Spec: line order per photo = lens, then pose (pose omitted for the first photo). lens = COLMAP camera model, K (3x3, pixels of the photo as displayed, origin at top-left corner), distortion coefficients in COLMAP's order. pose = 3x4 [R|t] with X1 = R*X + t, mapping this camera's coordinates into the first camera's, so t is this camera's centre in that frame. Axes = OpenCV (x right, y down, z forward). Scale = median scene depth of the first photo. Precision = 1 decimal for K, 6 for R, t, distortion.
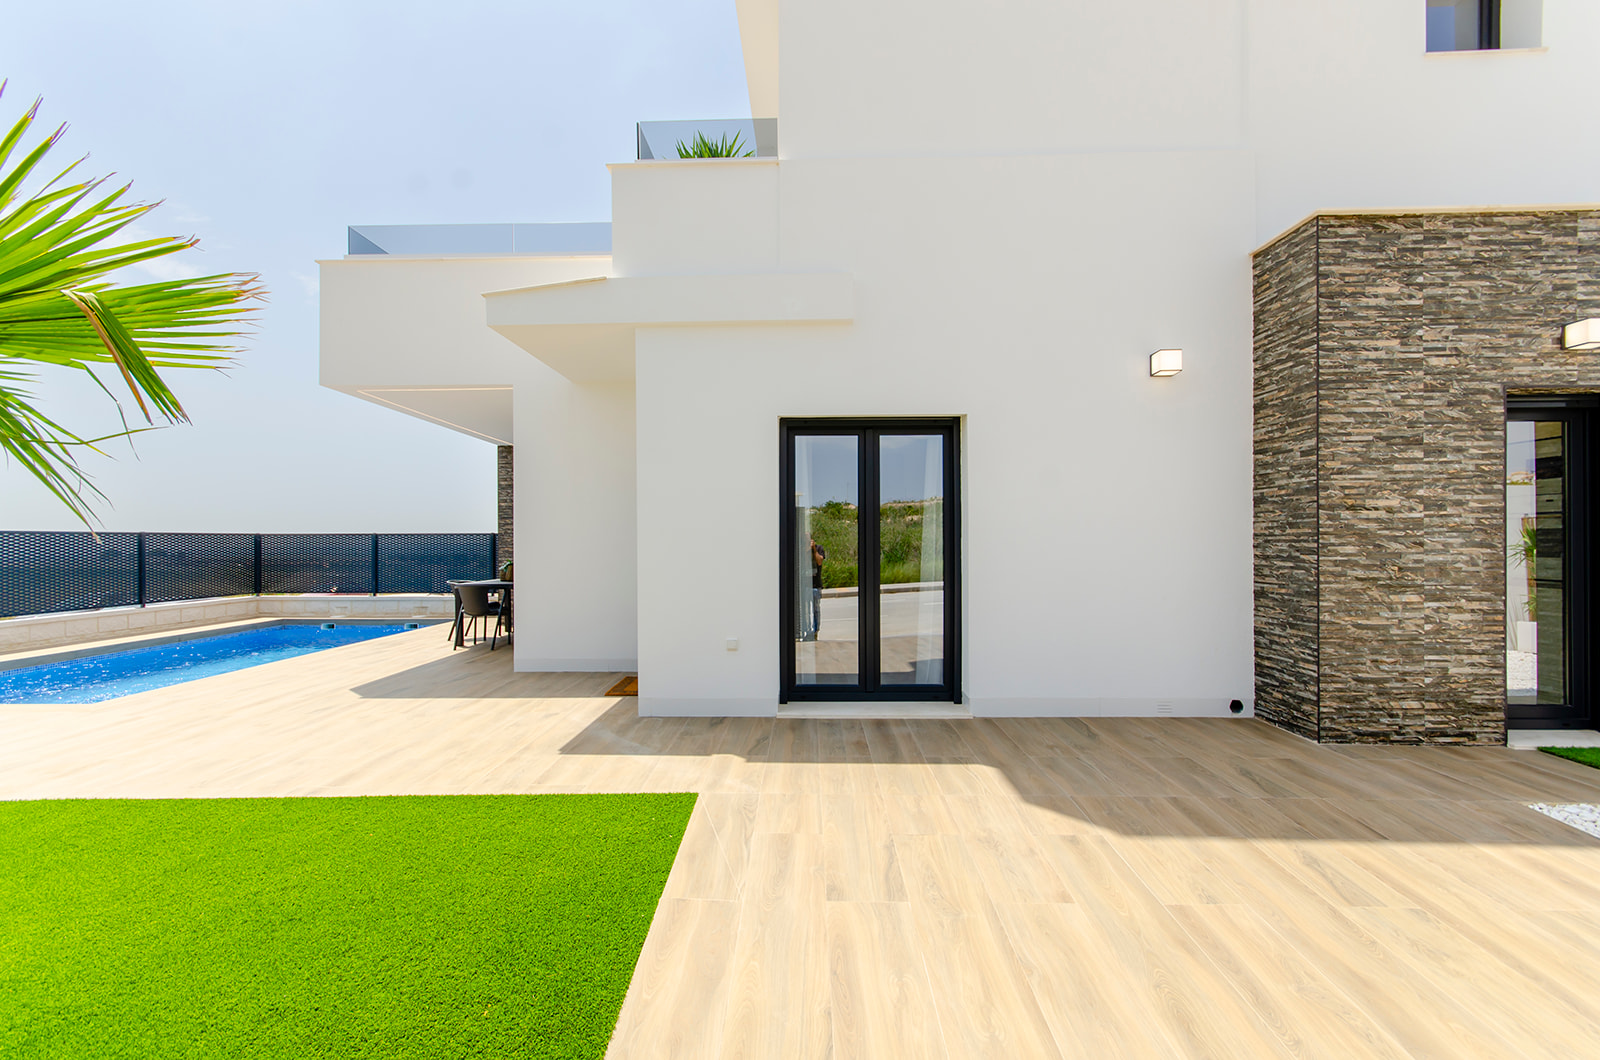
lens RADIAL K [[708.6, 0, 791.2], [0, 708.6, 536.7], [0, 0, 1]] dist [0.006435, -0.000278]
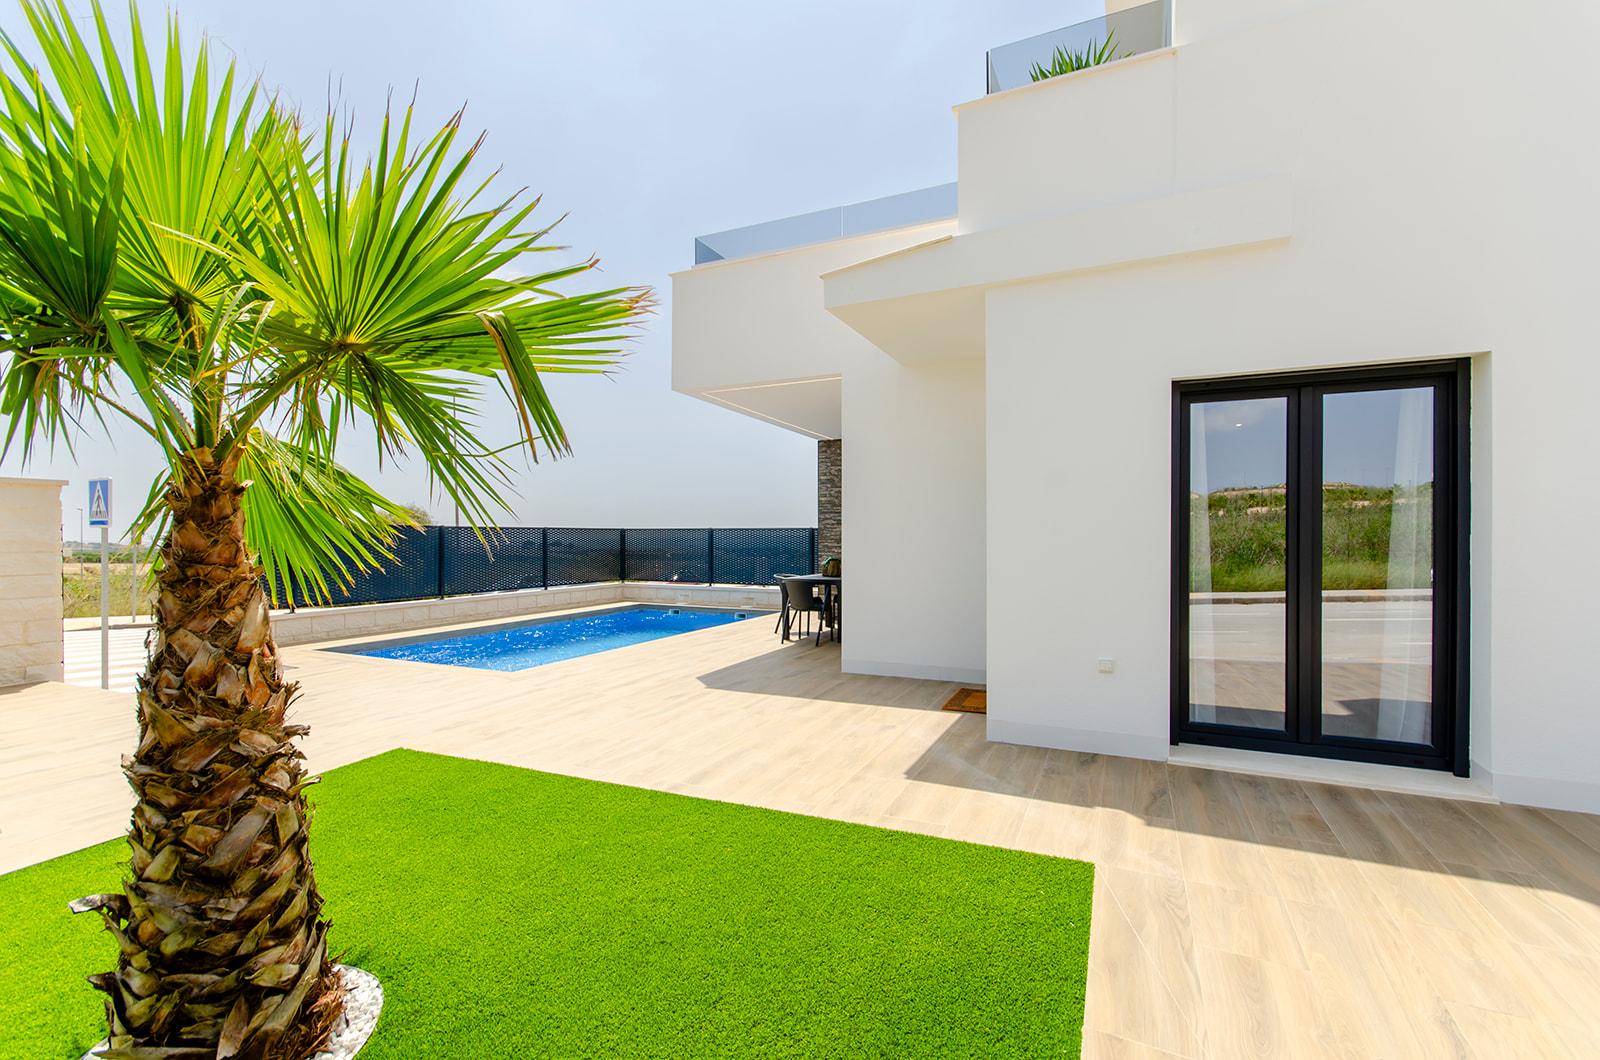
lens RADIAL K [[708.6, 0, 783.2], [0, 708.6, 543.9], [0, 0, 1]] dist [0.006435, -0.000278]
pose [[0.913985, 0.007943, -0.405669, -0.092774], [-0.000290, 0.999821, 0.018925, -0.003095], [0.405747, -0.017179, 0.913824, 0.111499]]
